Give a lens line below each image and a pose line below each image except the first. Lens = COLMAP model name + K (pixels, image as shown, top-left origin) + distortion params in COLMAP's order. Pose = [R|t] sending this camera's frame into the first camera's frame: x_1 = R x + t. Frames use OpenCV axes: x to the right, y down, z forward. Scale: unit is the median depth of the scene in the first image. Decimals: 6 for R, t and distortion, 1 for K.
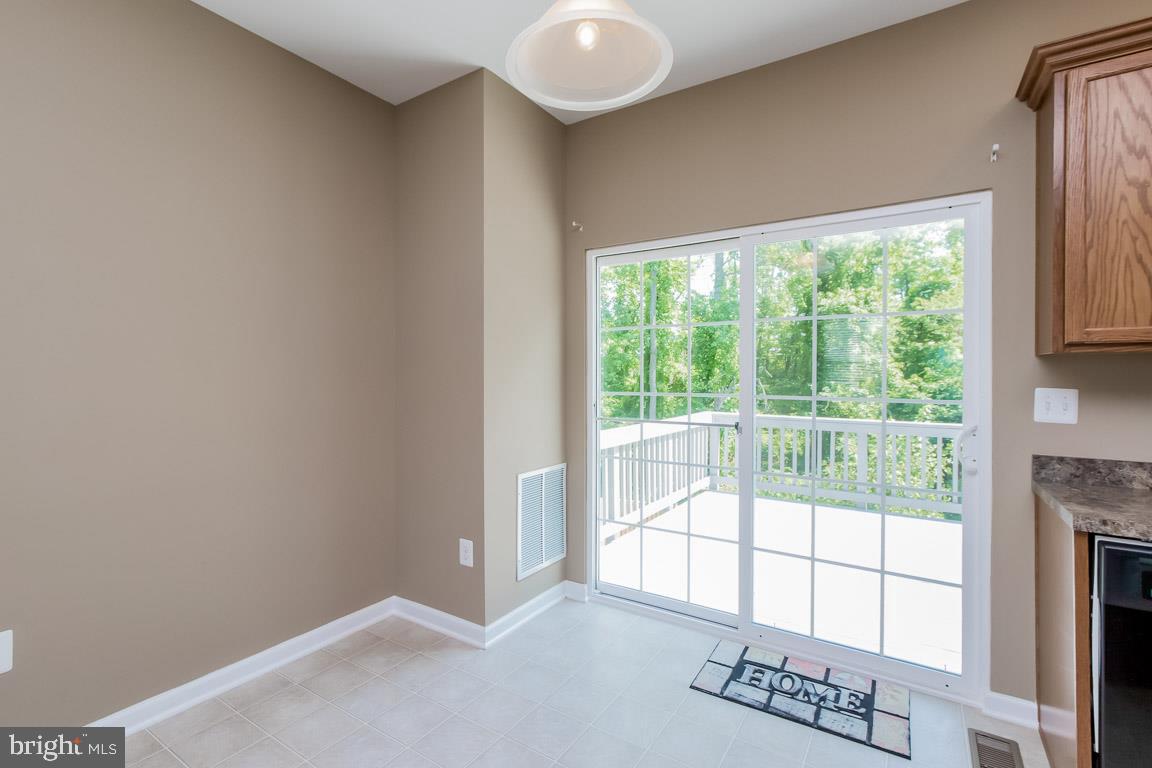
lens RADIAL K [[520.4, 0, 565.7], [0, 520.4, 382.3], [0, 0, 1]] dist [0.000424, -0.000060]
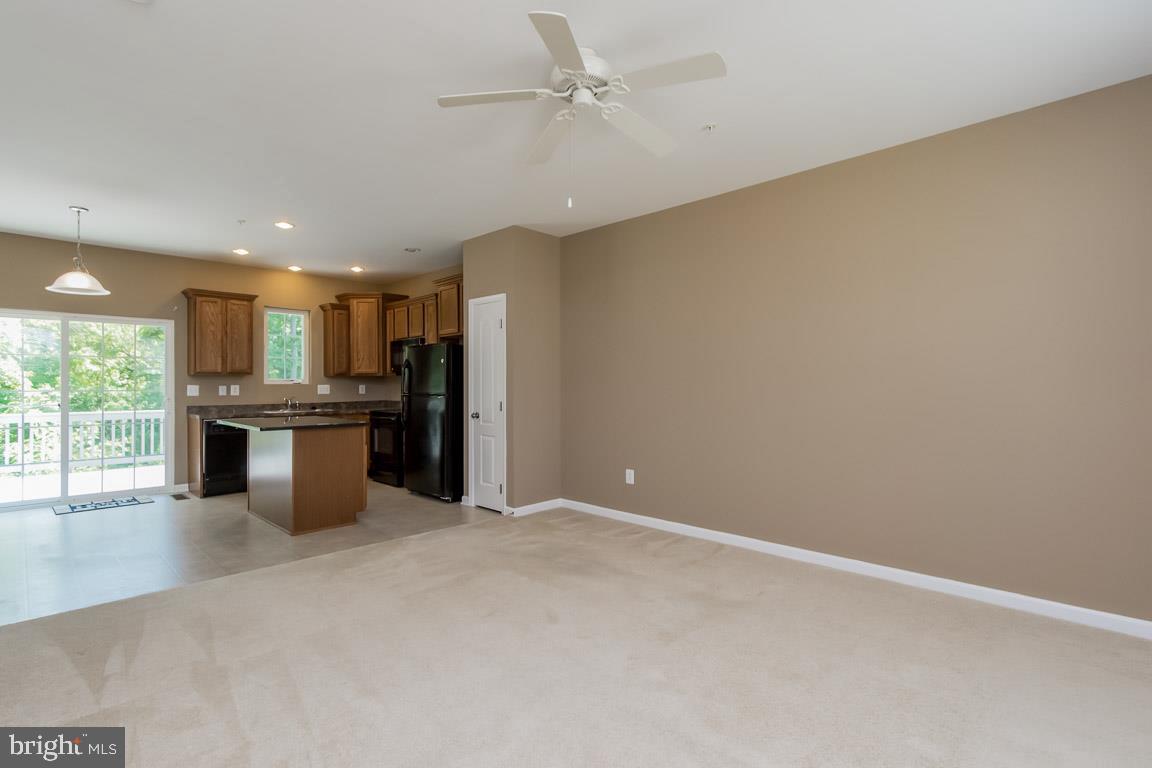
lens RADIAL K [[520.4, 0, 565.7], [0, 520.4, 382.3], [0, 0, 1]] dist [0.000424, -0.000060]
pose [[0.165274, 0.006240, 0.986228, -0.144238], [0.013376, 0.999874, -0.008568, 0.003930], [-0.986157, 0.014608, 0.165170, -0.140711]]
